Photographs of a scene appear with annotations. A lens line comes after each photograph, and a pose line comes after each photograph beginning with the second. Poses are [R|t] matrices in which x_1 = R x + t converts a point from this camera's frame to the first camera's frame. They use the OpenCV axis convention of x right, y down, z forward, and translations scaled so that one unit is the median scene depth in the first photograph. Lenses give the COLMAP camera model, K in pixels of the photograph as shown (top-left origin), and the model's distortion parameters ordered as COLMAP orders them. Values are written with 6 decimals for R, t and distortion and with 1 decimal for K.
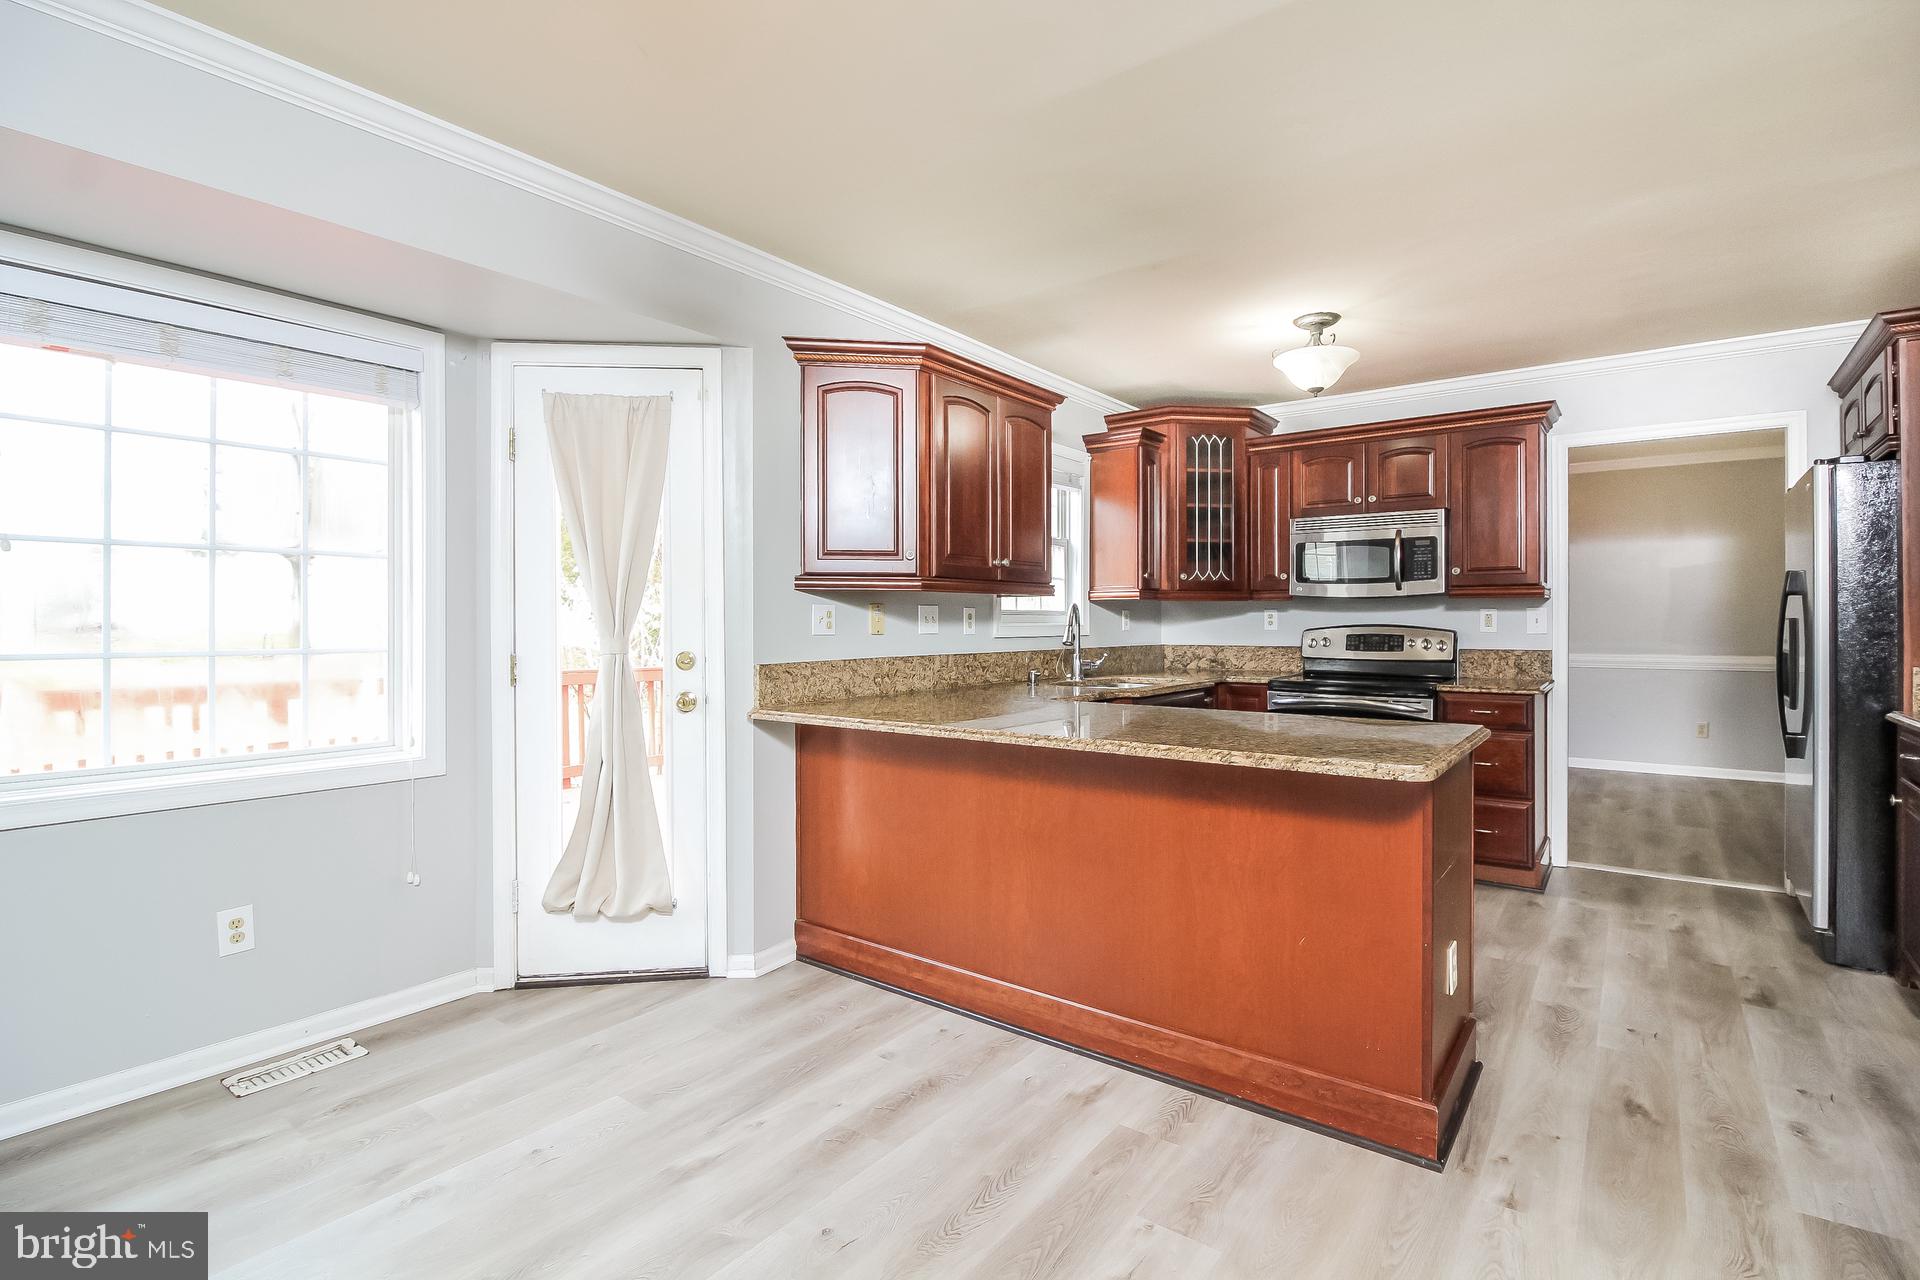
lens RADIAL K [[914.9, 0, 961.5], [0, 914.9, 618.7], [0, 0, 1]] dist [0.000030, 0.000028]
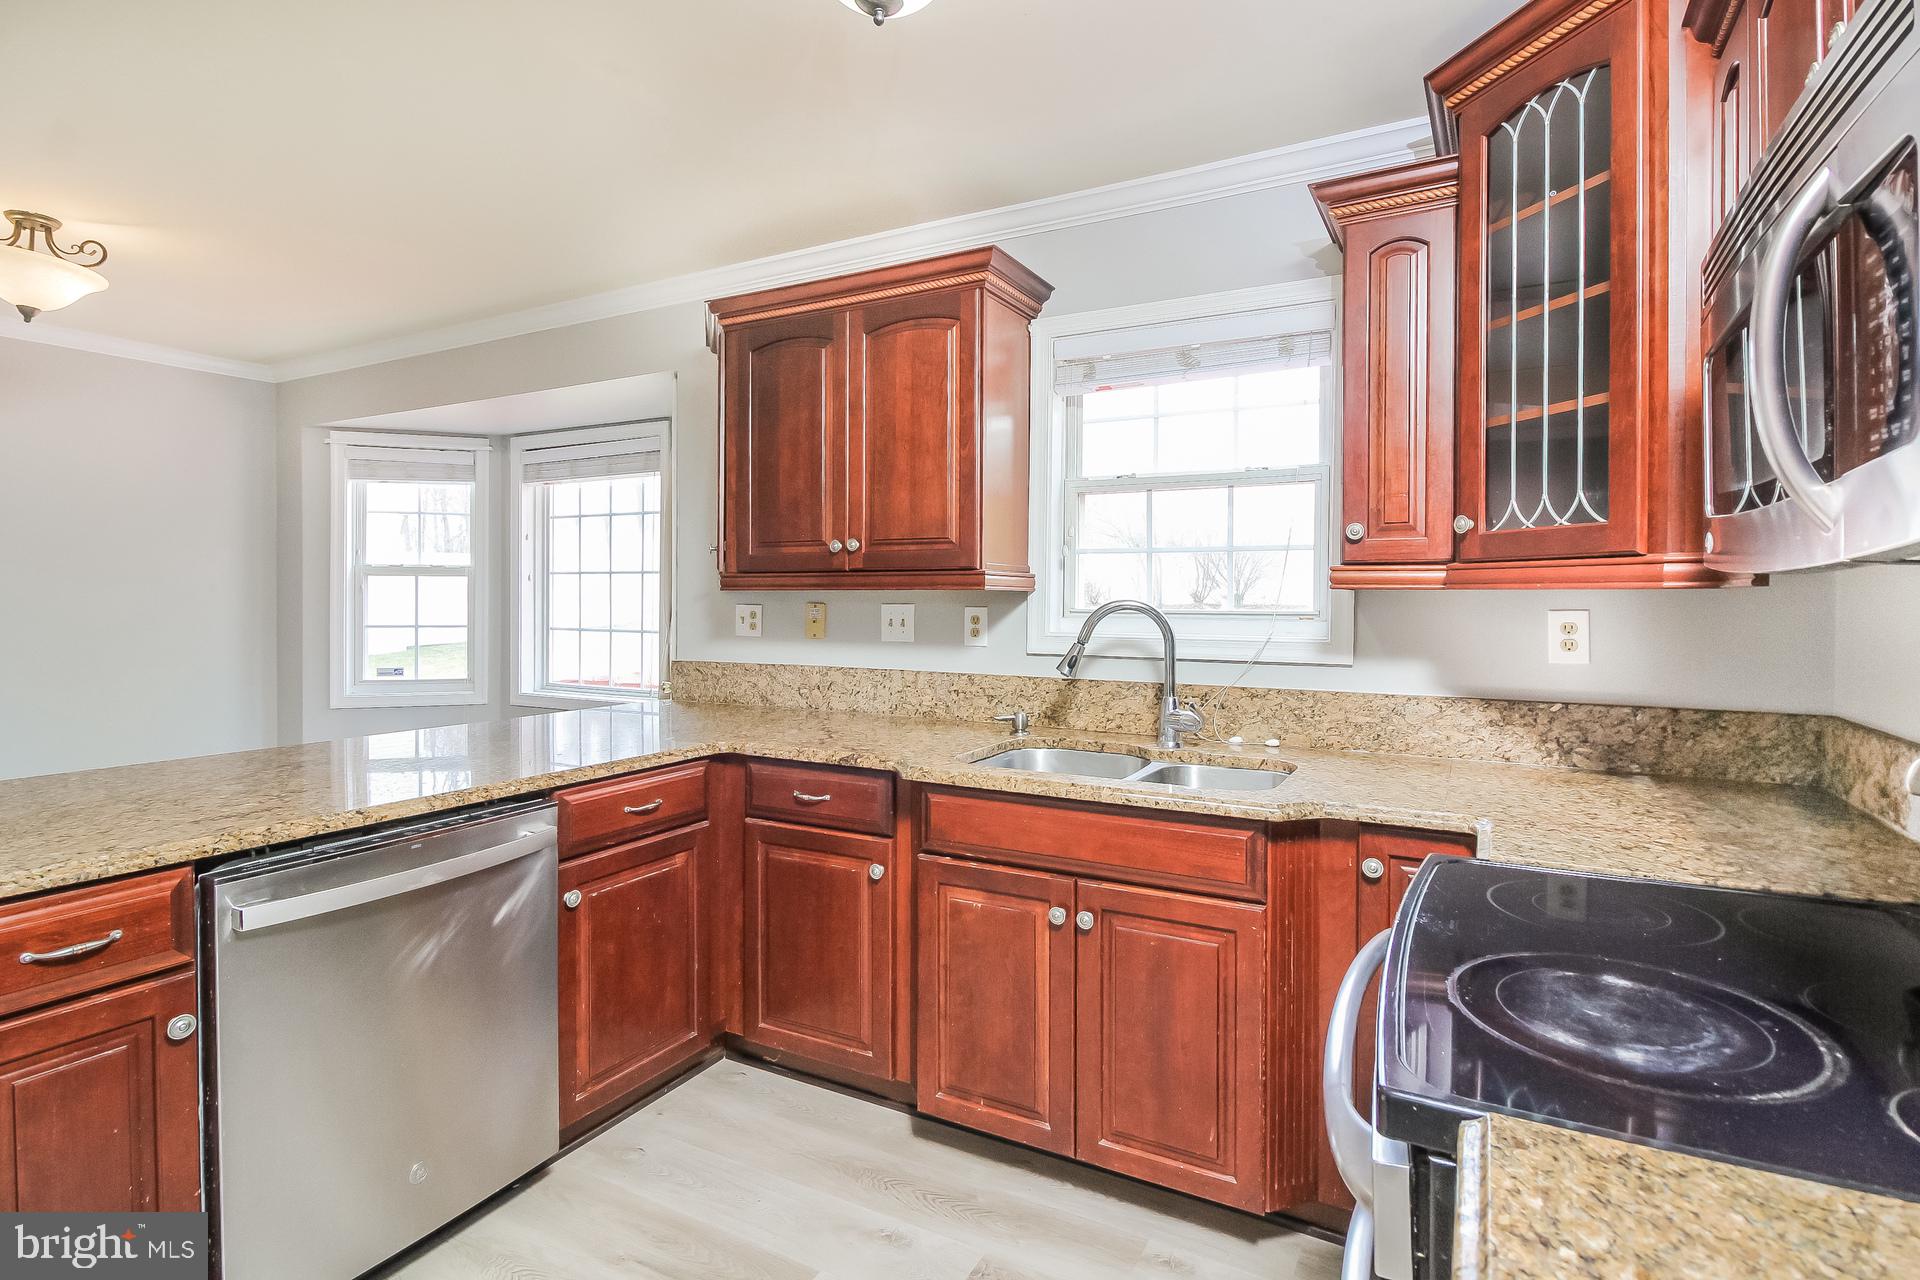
lens RADIAL K [[907.4, 0, 963.7], [0, 907.4, 602.1], [0, 0, 1]] dist [0.001053, 0.000084]
pose [[0.152426, 0.007199, -0.988289, 0.753439], [-0.000617, 0.999974, 0.007189, -0.022913], [0.988315, -0.000486, 0.152426, 0.982818]]
